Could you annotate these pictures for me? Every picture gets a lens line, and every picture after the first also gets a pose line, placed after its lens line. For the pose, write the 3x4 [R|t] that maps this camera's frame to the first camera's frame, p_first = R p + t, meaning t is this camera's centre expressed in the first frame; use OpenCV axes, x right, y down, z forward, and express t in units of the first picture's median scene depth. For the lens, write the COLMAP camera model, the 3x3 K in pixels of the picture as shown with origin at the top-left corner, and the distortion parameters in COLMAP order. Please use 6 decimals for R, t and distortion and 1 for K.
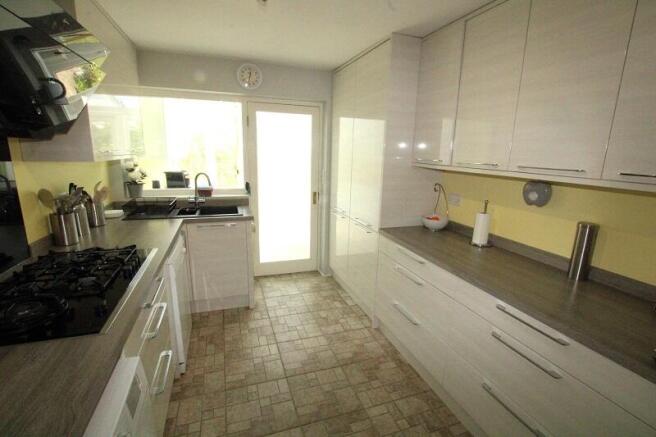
lens RADIAL K [[304.8, 0, 331.3], [0, 304.8, 219.8], [0, 0, 1]] dist [-0.028345, 0.001291]
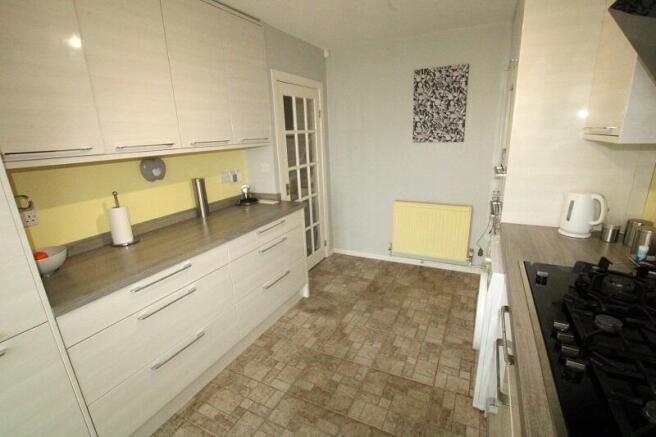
lens RADIAL K [[304.8, 0, 331.3], [0, 304.8, 219.8], [0, 0, 1]] dist [-0.028345, 0.001291]
pose [[-0.697481, -0.202671, 0.687346, -0.558572], [0.170086, 0.884943, 0.433528, -0.283192], [-0.696126, 0.419285, -0.582759, 1.221866]]
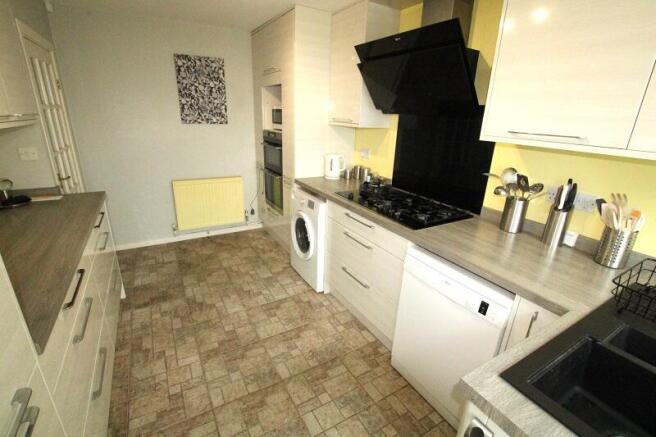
lens RADIAL K [[304.8, 0, 331.3], [0, 304.8, 219.8], [0, 0, 1]] dist [-0.028345, 0.001291]
pose [[-0.979846, 0.001066, -0.199751, -0.126748], [-0.104334, 0.850012, 0.516328, -0.384400], [0.170341, 0.526762, -0.832770, 1.680955]]
